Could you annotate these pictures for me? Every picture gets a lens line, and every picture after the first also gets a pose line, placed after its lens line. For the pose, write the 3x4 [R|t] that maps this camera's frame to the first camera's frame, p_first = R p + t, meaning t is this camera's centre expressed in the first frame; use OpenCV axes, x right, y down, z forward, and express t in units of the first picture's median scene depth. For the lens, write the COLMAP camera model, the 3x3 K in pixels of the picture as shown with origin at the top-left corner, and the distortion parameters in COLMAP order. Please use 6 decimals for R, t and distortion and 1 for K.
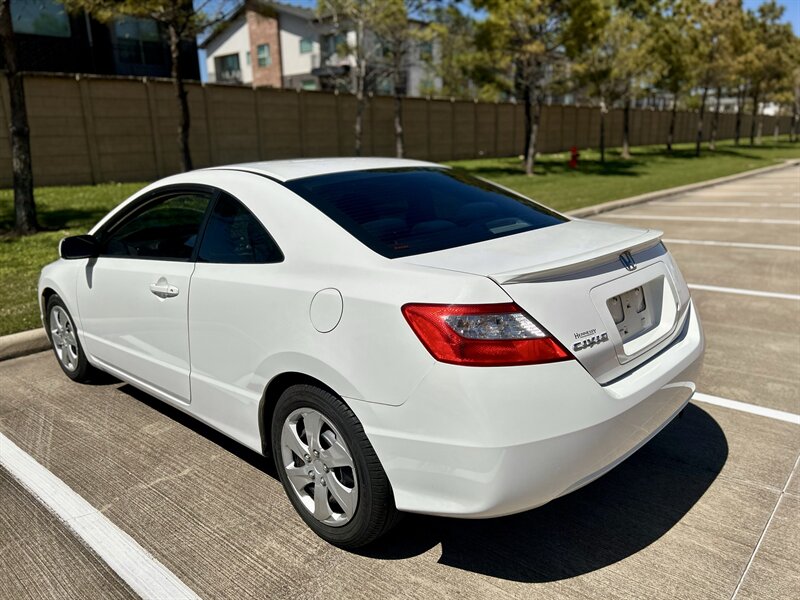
lens RADIAL K [[602.8, 0, 402.7], [0, 602.8, 296.7], [0, 0, 1]] dist [0.049364, -0.055599]
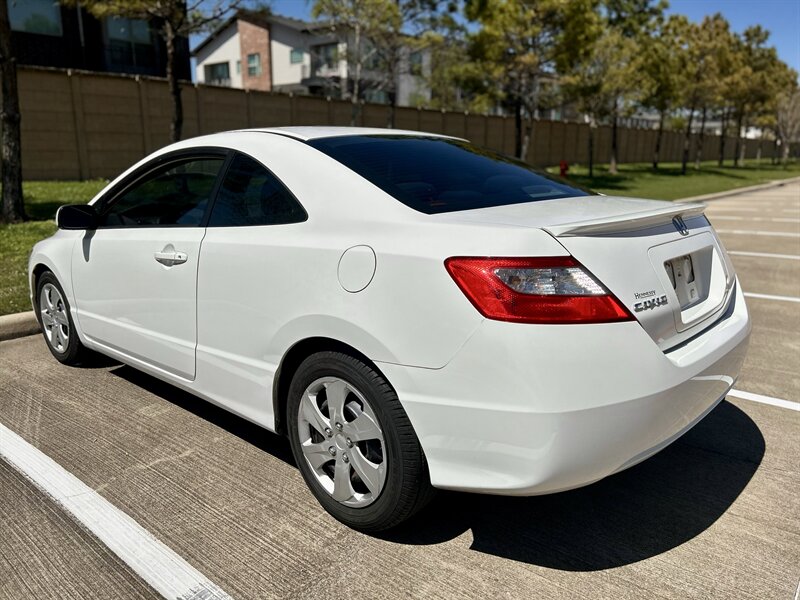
lens RADIAL K [[602.8, 0, 394.5], [0, 602.8, 292.7], [0, 0, 1]] dist [0.049364, -0.055599]
pose [[0.999569, 0.024624, 0.015976, -0.015551], [-0.024151, 0.999283, -0.029148, 0.015931], [-0.016682, 0.028749, 0.999447, 0.015025]]
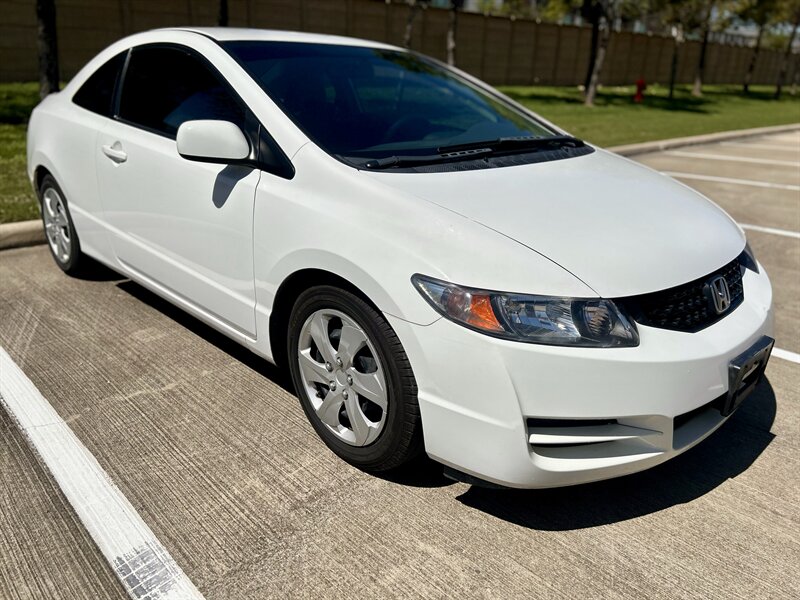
lens RADIAL K [[602.8, 0, 394.2], [0, 602.8, 301.8], [0, 0, 1]] dist [0.049364, -0.055599]
pose [[0.994173, 0.085591, -0.065537, 0.001156], [-0.077315, 0.989781, 0.119816, 0.010683], [0.075122, -0.114051, 0.990631, 0.047051]]
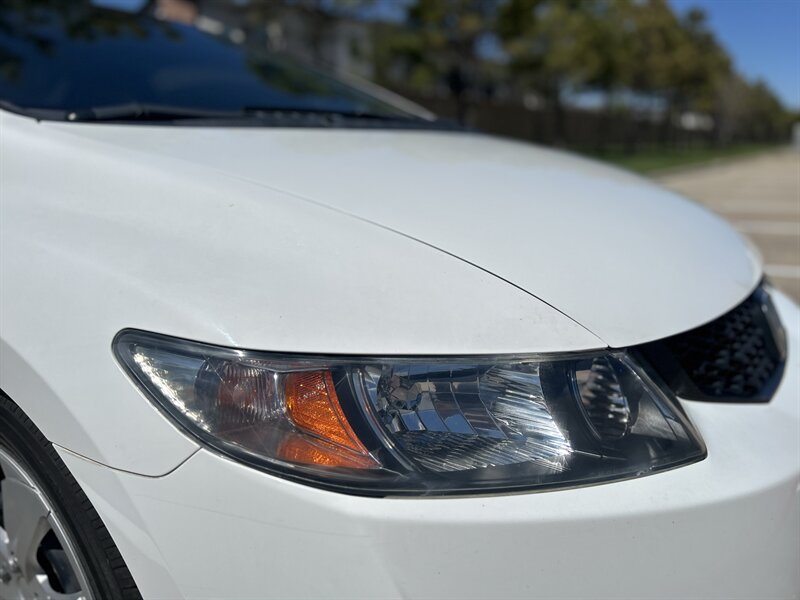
lens RADIAL K [[608.8, 0, 401.3], [0, 608.8, 304.7], [0, 0, 1]] dist [0.026018, -0.009229]
pose [[0.993942, -0.006376, 0.109717, 0.013761], [0.006390, 0.999980, 0.000225, 0.018681], [-0.109716, 0.000477, 0.993963, 0.134403]]
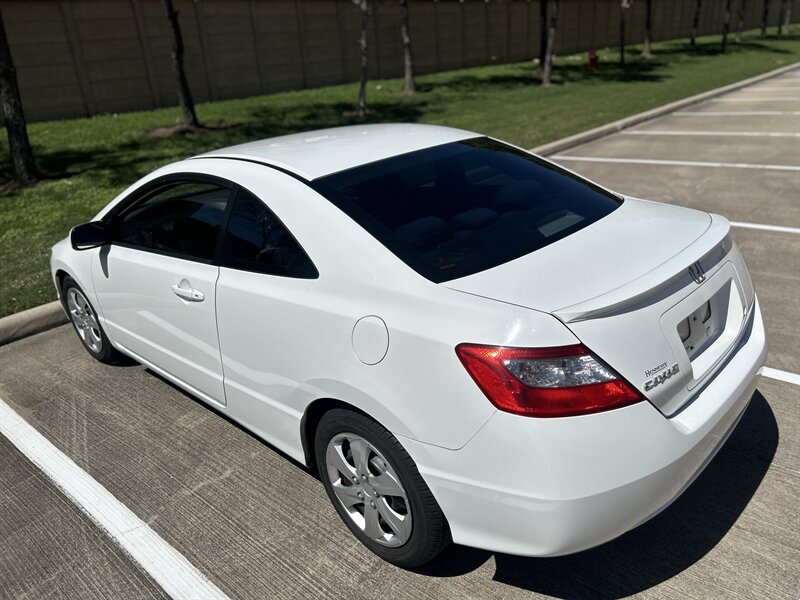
lens RADIAL K [[602.8, 0, 410.4], [0, 602.8, 306.9], [0, 0, 1]] dist [0.049364, -0.055599]
pose [[0.999328, -0.035752, -0.008063, -0.010418], [0.036586, 0.986114, 0.161992, -0.033079], [0.002160, -0.162178, 0.986759, 0.017286]]
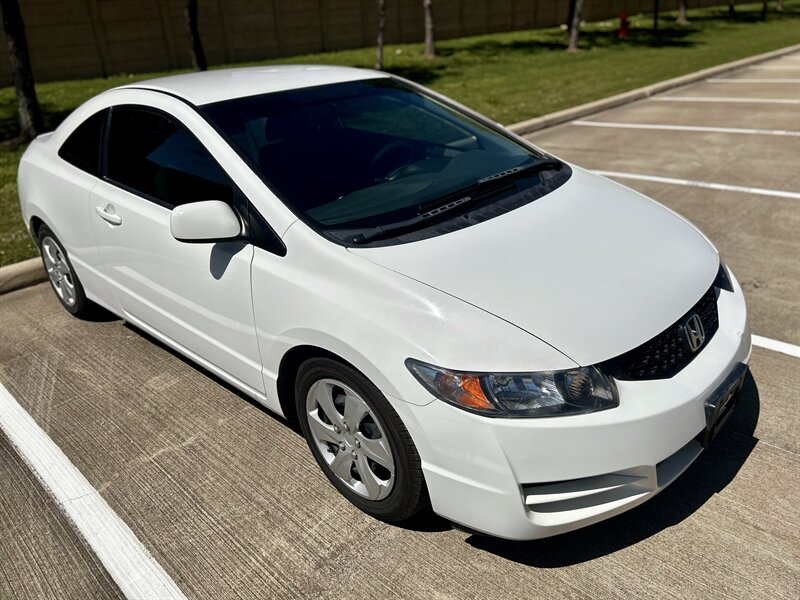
lens RADIAL K [[602.8, 0, 397.2], [0, 602.8, 296.3], [0, 0, 1]] dist [0.049364, -0.055599]
pose [[0.998055, -0.006169, -0.062040, 0.003058], [0.017725, 0.982106, 0.187491, -0.023365], [0.059773, -0.188225, 0.980305, 0.041432]]
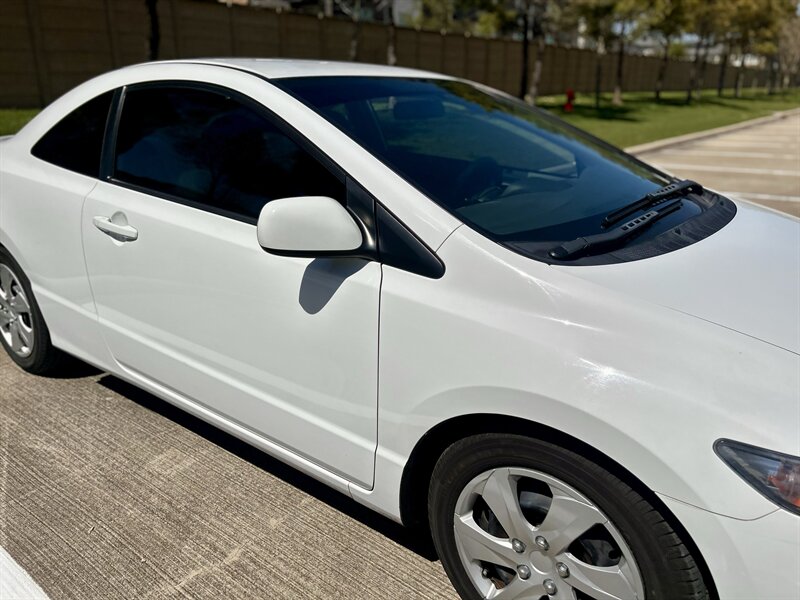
lens RADIAL K [[602.8, 0, 413.2], [0, 602.8, 294.5], [0, 0, 1]] dist [0.049364, -0.055599]
pose [[0.997119, 0.013882, 0.074576, -0.057703], [-0.020252, 0.996145, 0.085356, -0.008340], [-0.073104, -0.086620, 0.993556, 0.100637]]
